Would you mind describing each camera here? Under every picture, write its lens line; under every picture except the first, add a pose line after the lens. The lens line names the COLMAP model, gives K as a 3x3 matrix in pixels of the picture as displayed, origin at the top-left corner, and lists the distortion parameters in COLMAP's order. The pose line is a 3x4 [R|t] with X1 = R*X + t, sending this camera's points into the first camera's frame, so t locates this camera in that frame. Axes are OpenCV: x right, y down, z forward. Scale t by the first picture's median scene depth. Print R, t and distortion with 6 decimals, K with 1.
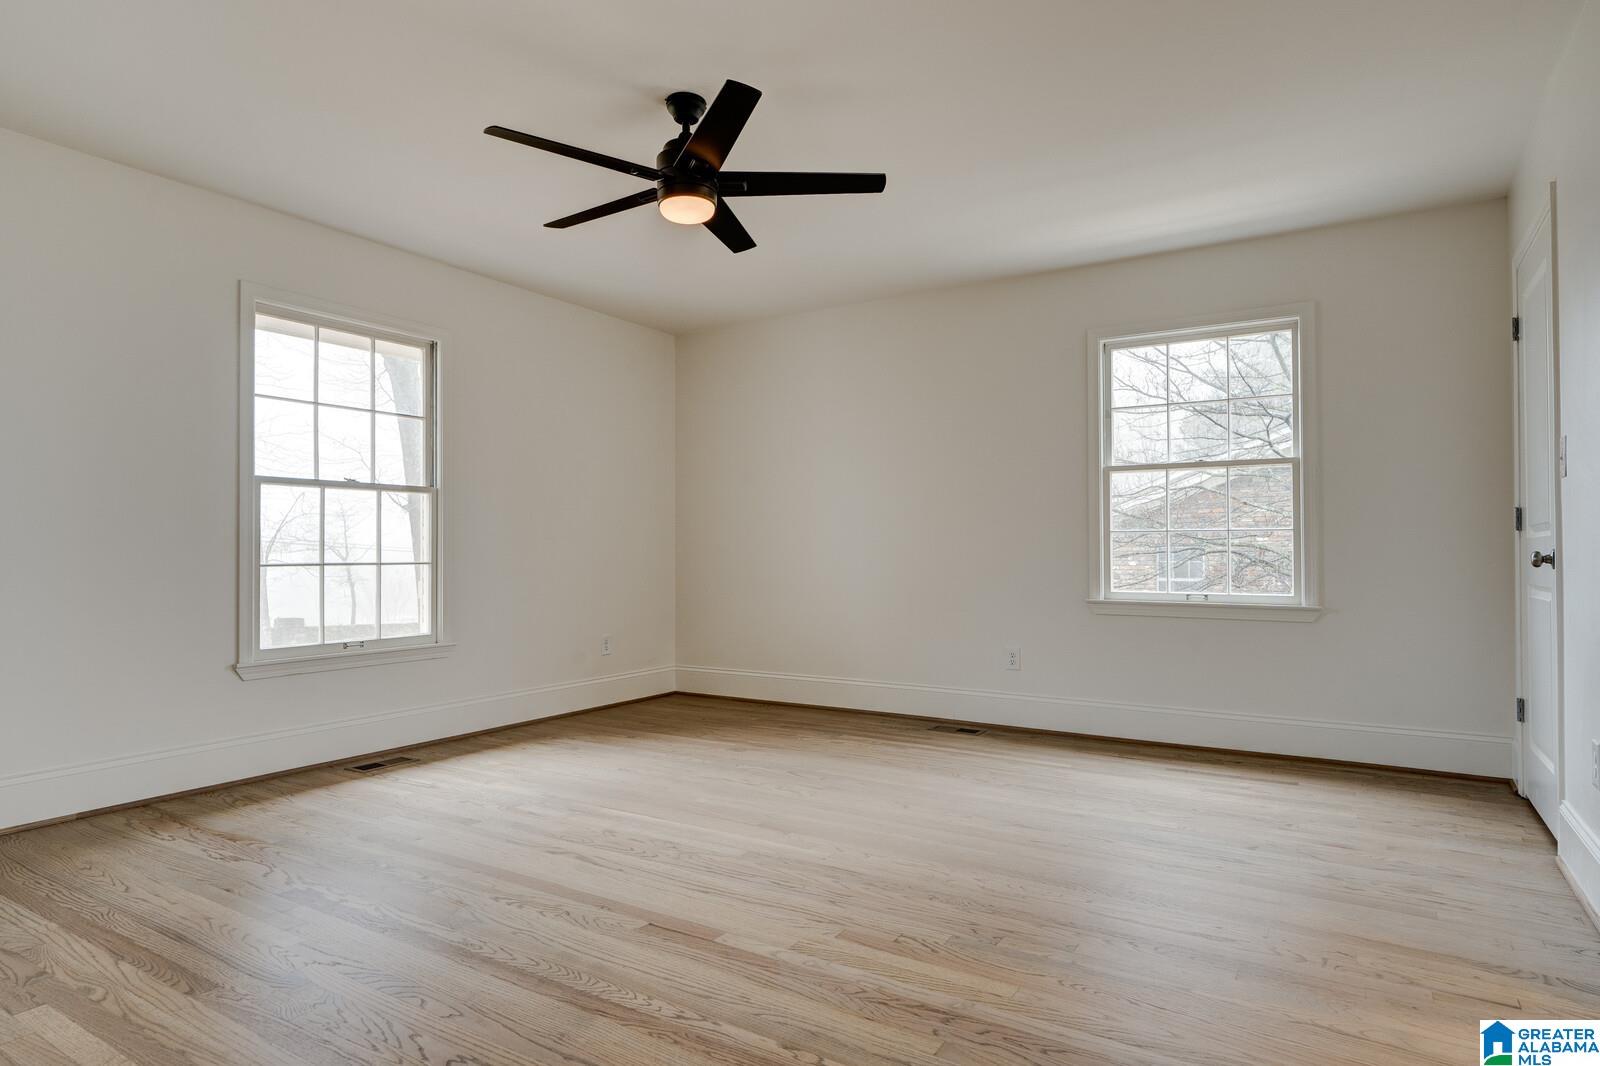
lens RADIAL K [[885.7, 0, 811.5], [0, 885.7, 544.4], [0, 0, 1]] dist [0.003710, -0.000961]
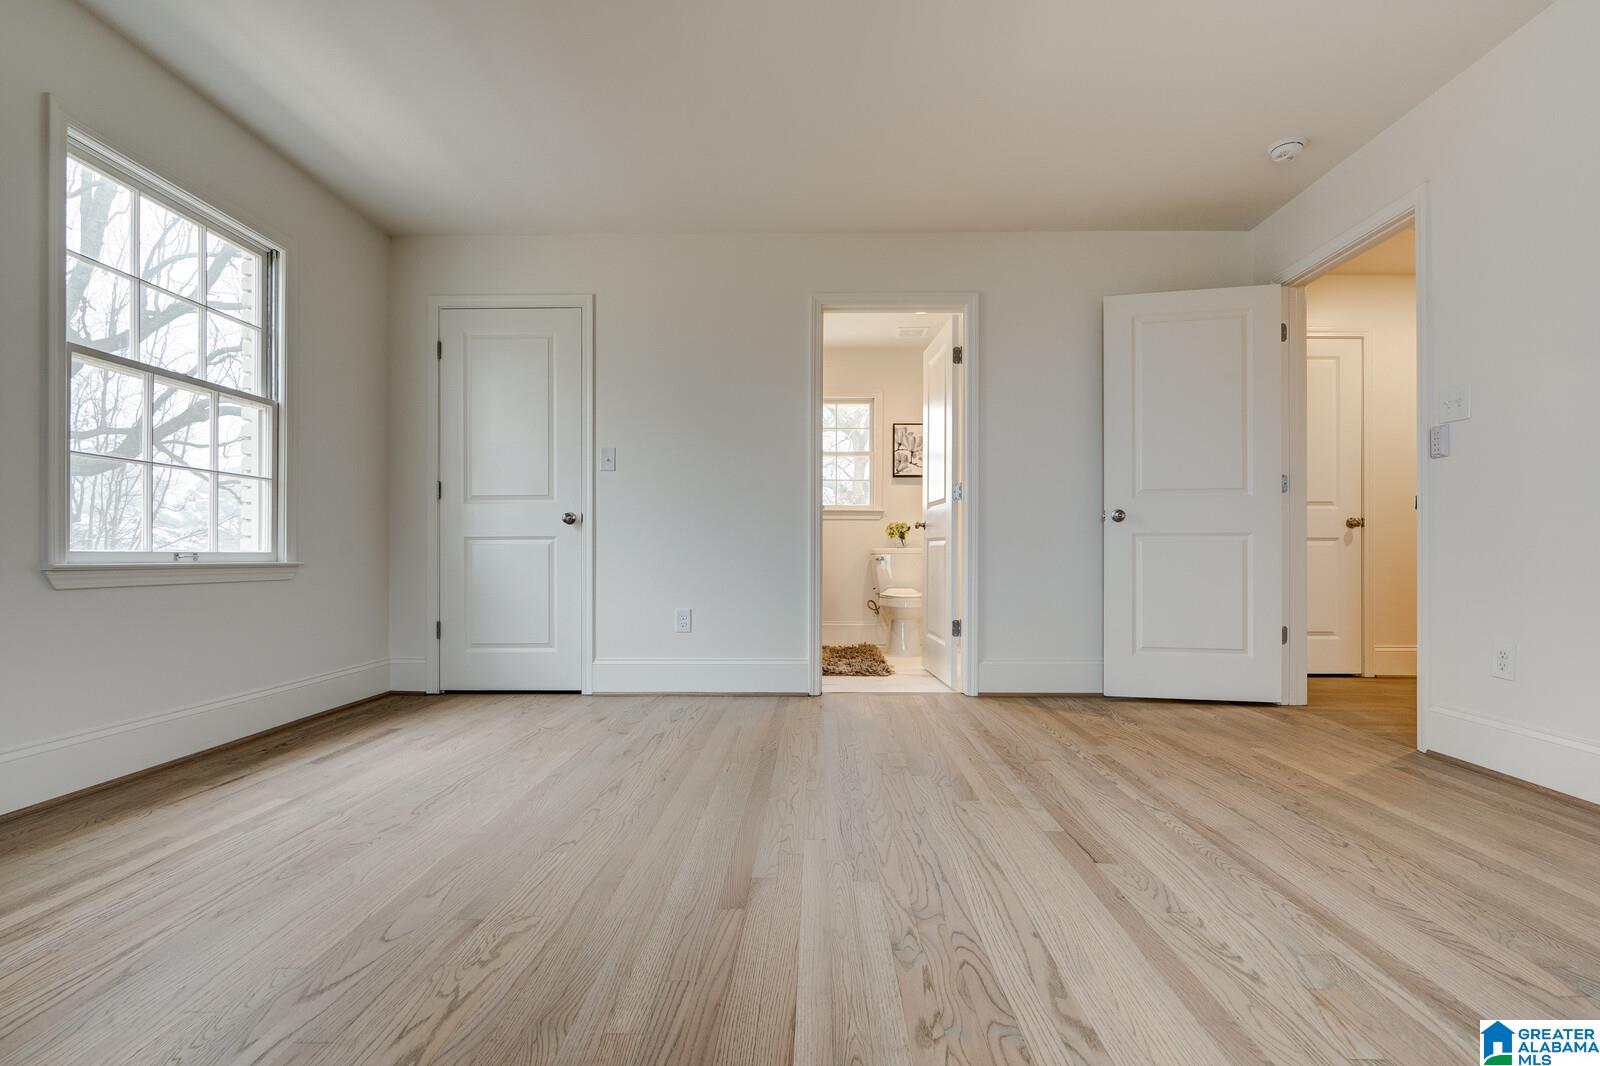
lens RADIAL K [[728.8, 0, 803.3], [0, 728.8, 545.9], [0, 0, 1]] dist [-0.003817, 0.000474]
pose [[-0.511240, 0.012446, 0.859348, -0.702480], [-0.009103, 0.999761, -0.019895, 0.115343], [-0.859390, -0.017994, -0.511004, 1.697687]]
